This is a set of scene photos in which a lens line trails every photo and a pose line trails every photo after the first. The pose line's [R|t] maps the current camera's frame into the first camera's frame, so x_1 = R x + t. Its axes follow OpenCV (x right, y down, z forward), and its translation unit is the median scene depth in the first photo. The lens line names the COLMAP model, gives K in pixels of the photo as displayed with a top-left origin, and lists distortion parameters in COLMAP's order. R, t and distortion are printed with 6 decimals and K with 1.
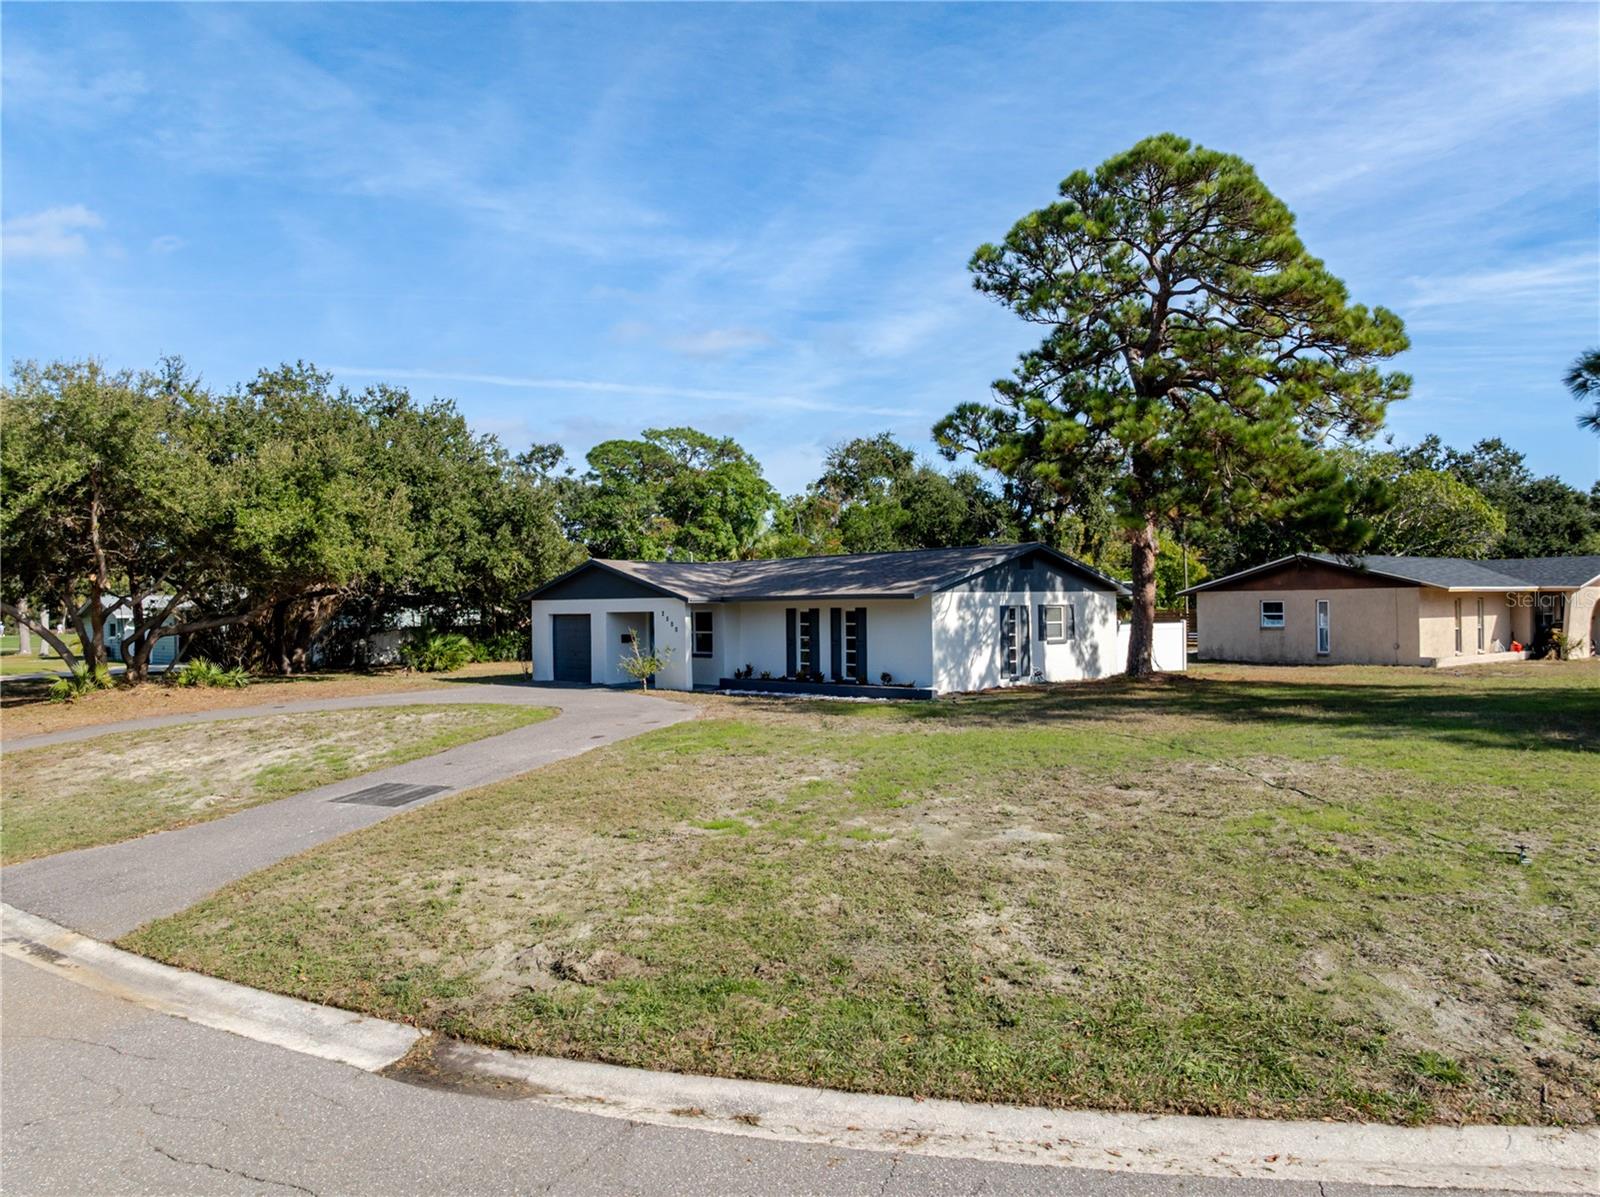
lens RADIAL K [[1122.2, 0, 799.7], [0, 1122.2, 599.2], [0, 0, 1]] dist [-0.051131, 0.025050]
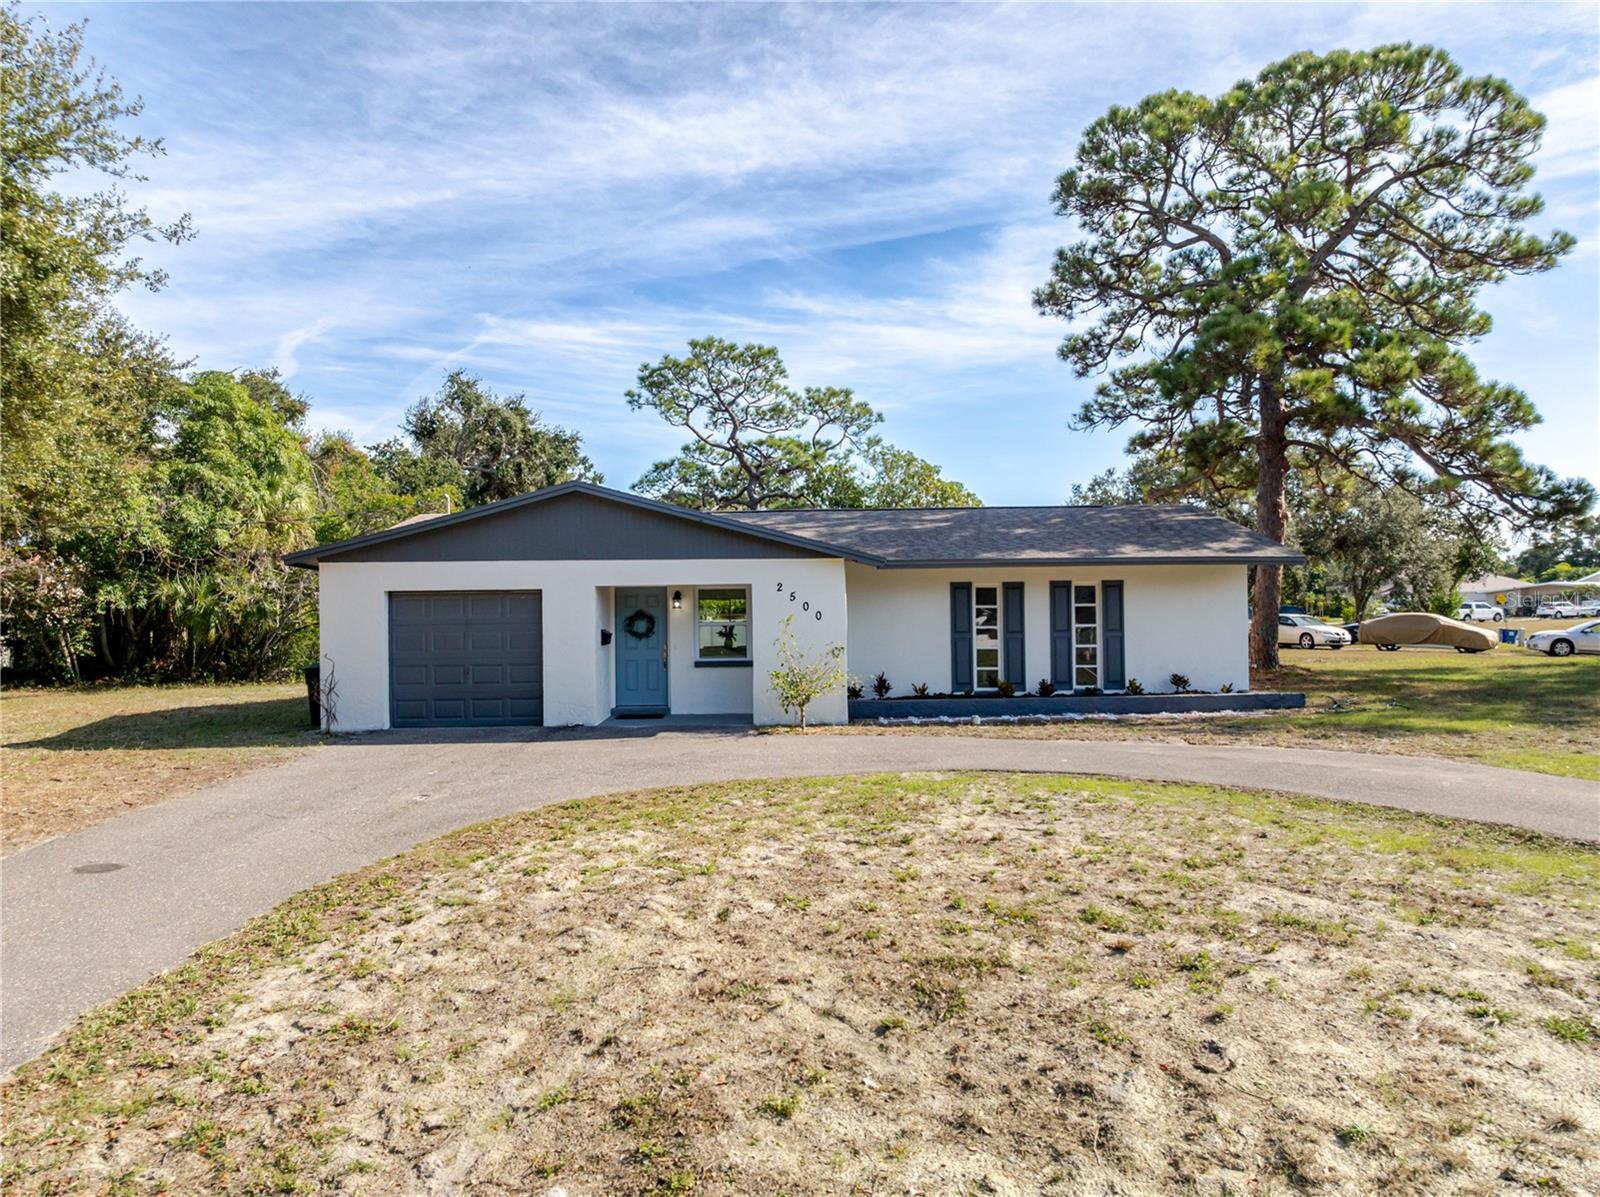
lens RADIAL K [[1173.5, 0, 808.5], [0, 1173.5, 603.4], [0, 0, 1]] dist [-0.014382, -0.004182]
pose [[0.693621, 0.014865, 0.720186, -0.306315], [-0.002183, 0.999826, -0.018534, 0.018742], [-0.720336, 0.011284, 0.693533, 0.347802]]
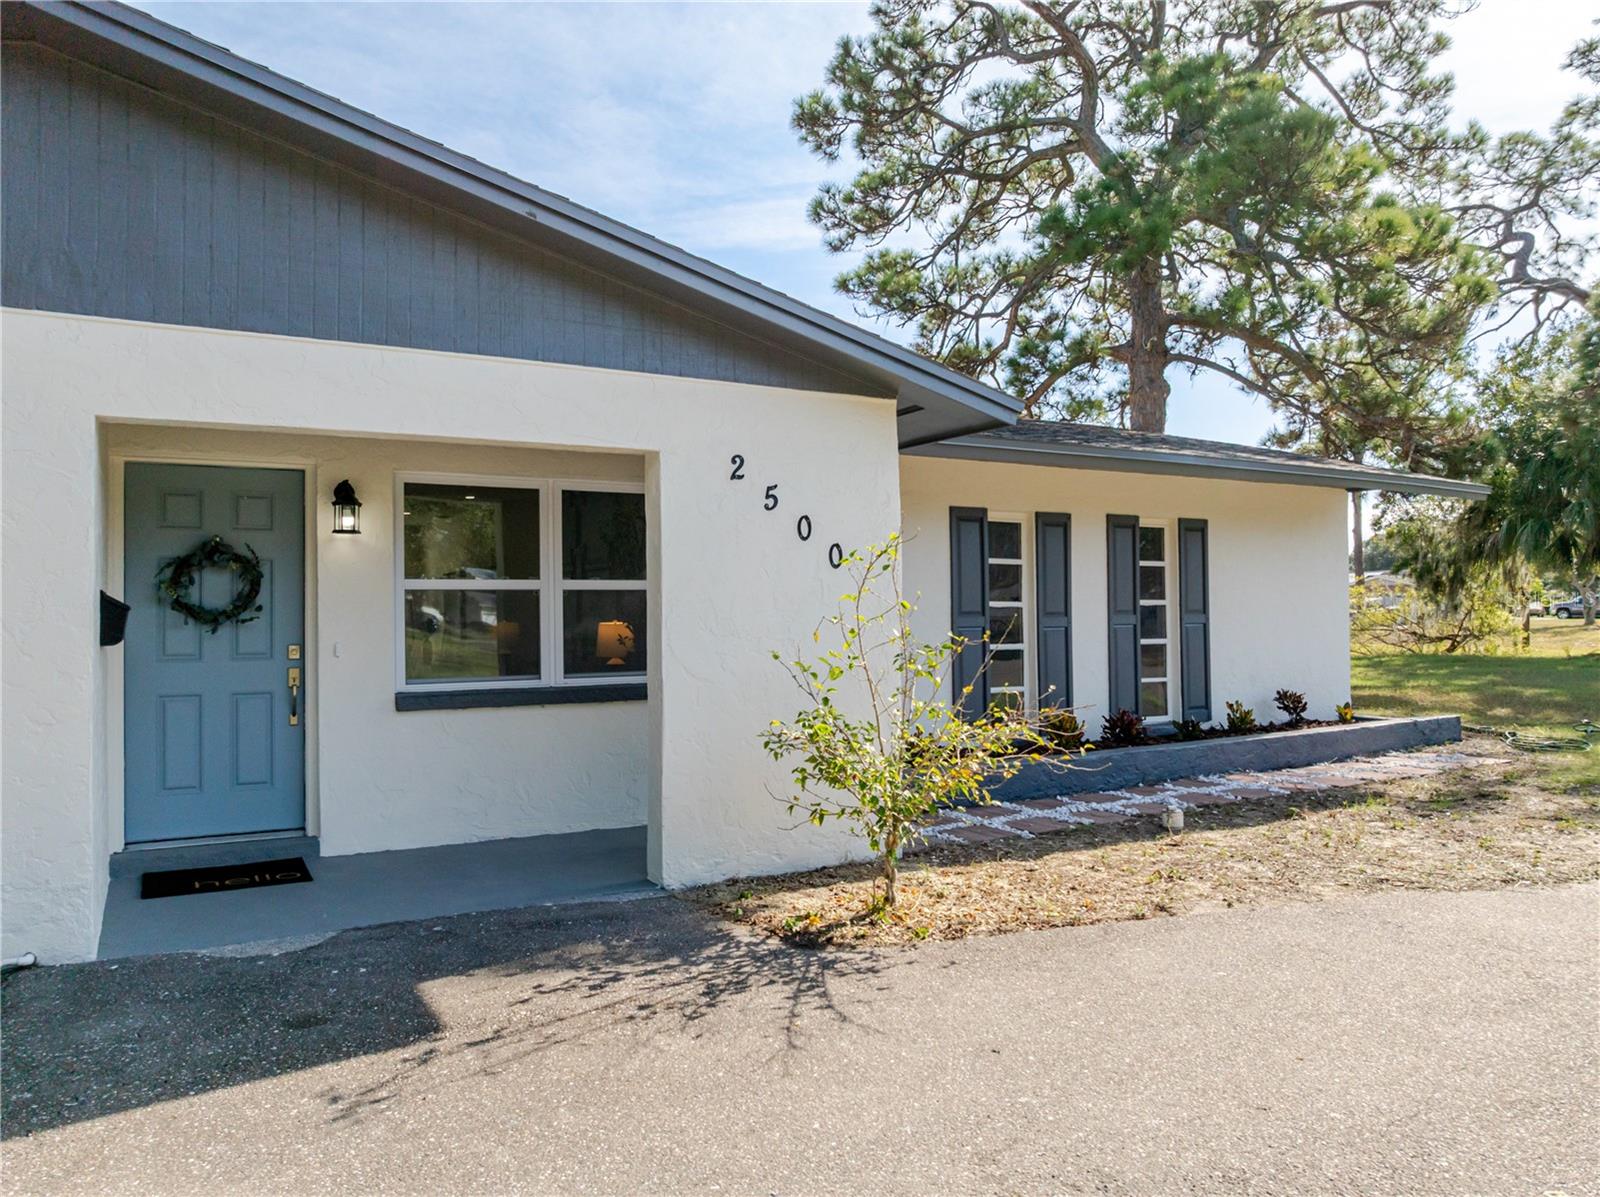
lens RADIAL K [[1122.2, 0, 790.5], [0, 1122.2, 600.7], [0, 0, 1]] dist [-0.051131, 0.025050]
pose [[0.252172, 0.028109, 0.967274, -0.171922], [0.002185, 0.999559, -0.029617, 0.023837], [-0.967680, 0.009582, 0.252000, 0.555219]]
